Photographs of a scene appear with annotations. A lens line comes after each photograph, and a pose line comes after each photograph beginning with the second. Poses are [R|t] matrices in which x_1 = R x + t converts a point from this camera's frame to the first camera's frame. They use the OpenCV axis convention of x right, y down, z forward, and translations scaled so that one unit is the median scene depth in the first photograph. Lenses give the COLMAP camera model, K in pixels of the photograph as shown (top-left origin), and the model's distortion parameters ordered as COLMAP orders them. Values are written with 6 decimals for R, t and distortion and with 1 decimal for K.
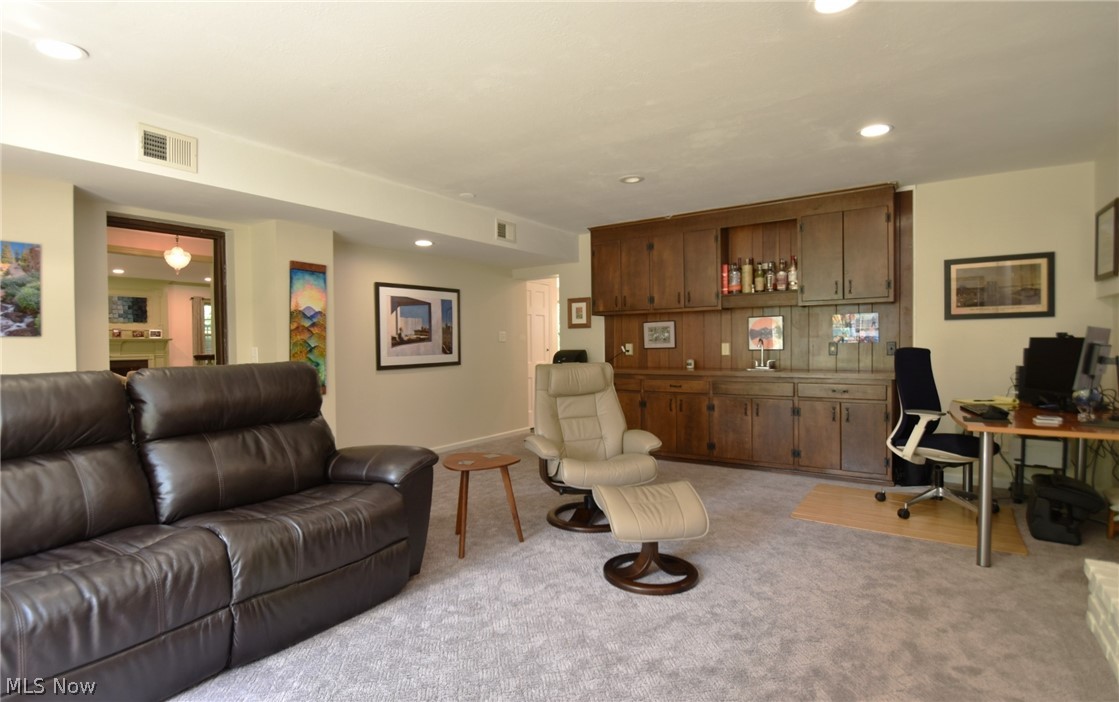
lens RADIAL K [[566.6, 0, 559.4], [0, 566.6, 353.0], [0, 0, 1]] dist [0.000686, 0.000293]
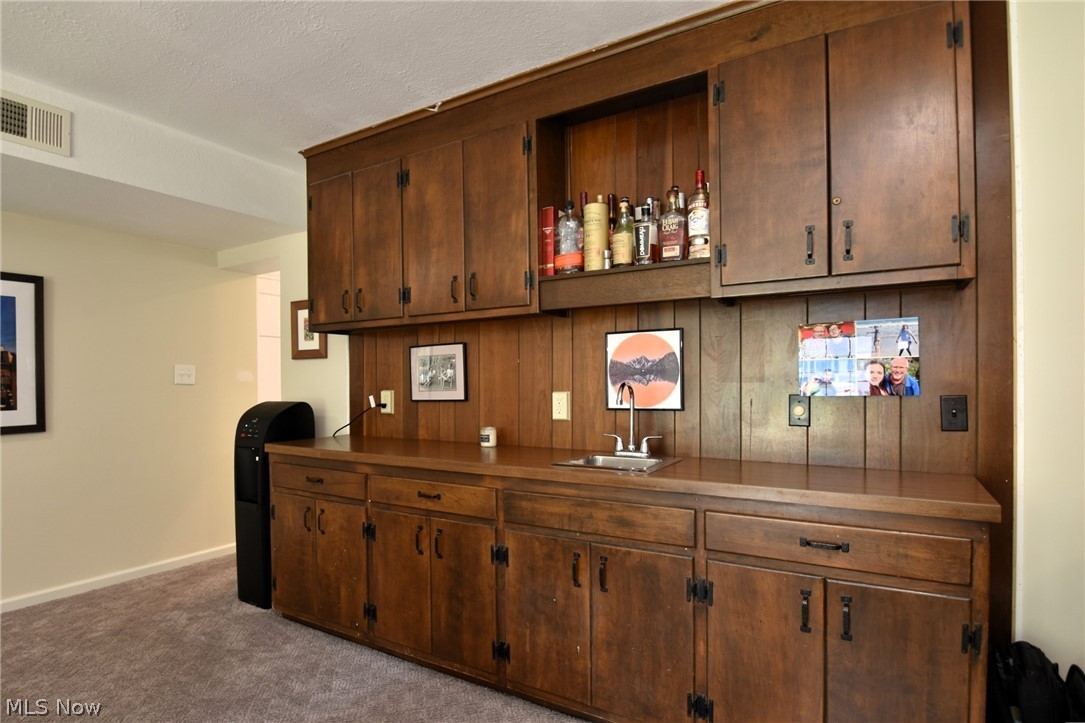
lens RADIAL K [[581.8, 0, 543.2], [0, 581.8, 384.0], [0, 0, 1]] dist [-0.027221, -0.000121]
pose [[0.998354, 0.007236, 0.056900, 0.264077], [-0.006300, 0.999842, -0.016615, -0.016911], [-0.057011, 0.016229, 0.998242, 0.569516]]
